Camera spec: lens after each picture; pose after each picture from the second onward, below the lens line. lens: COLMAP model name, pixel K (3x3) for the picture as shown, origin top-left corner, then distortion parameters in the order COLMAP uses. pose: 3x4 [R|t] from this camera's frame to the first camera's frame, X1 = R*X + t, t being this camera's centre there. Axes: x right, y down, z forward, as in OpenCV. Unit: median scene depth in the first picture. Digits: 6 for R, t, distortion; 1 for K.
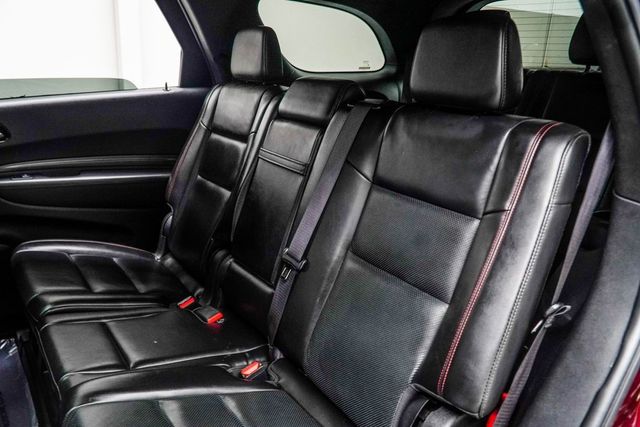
lens RADIAL K [[496.2, 0, 320.0], [0, 496.2, 213.5], [0, 0, 1]] dist [-0.009408, -0.003929]
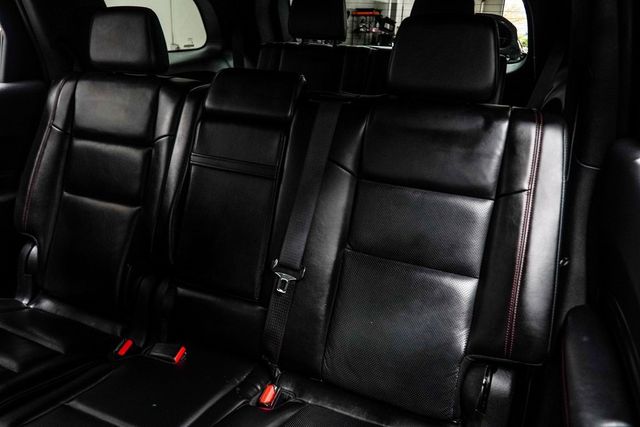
lens RADIAL K [[496.2, 0, 320.0], [0, 496.2, 213.5], [0, 0, 1]] dist [-0.009408, -0.003929]
pose [[0.864445, -0.181375, 0.468868, -0.272049], [0.149299, 0.983193, 0.105074, -0.065888], [-0.480046, -0.020829, 0.876996, 0.092484]]
